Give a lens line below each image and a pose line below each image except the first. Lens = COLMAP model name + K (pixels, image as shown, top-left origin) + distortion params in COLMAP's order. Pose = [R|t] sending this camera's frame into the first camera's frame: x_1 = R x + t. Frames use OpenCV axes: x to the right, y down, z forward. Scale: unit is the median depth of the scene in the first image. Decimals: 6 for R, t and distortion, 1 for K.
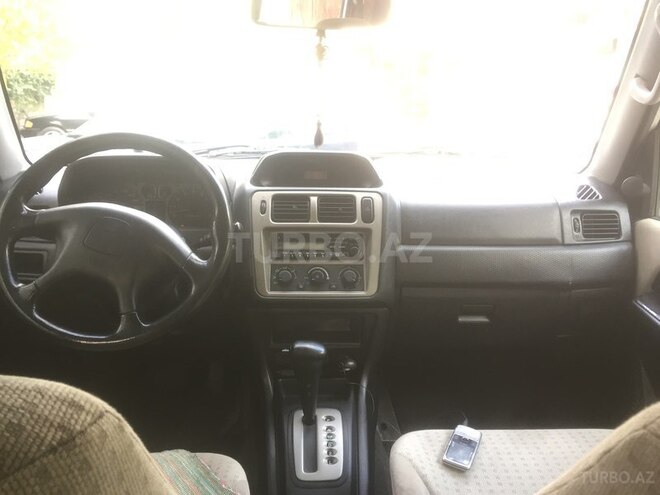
lens RADIAL K [[567.2, 0, 330.0], [0, 567.2, 247.5], [0, 0, 1]] dist [0.097322, -0.148173]
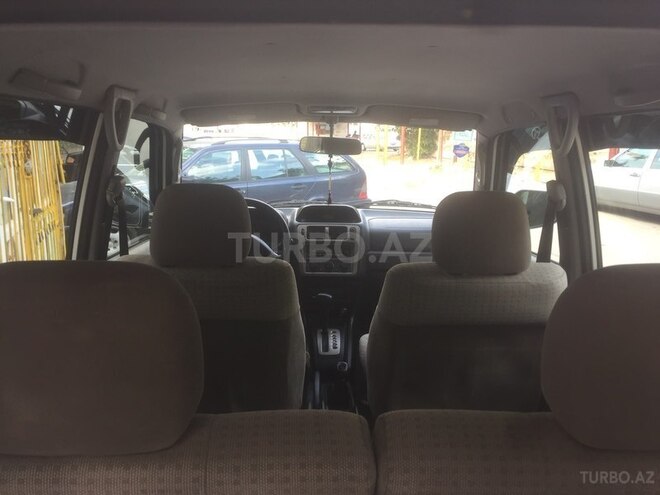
lens RADIAL K [[567.2, 0, 330.0], [0, 567.2, 247.5], [0, 0, 1]] dist [0.097322, -0.148173]
pose [[0.999447, 0.001558, -0.033213, 0.051098], [-0.003265, 0.998673, -0.051396, 0.093705], [0.033089, 0.051476, 0.998126, -1.085931]]
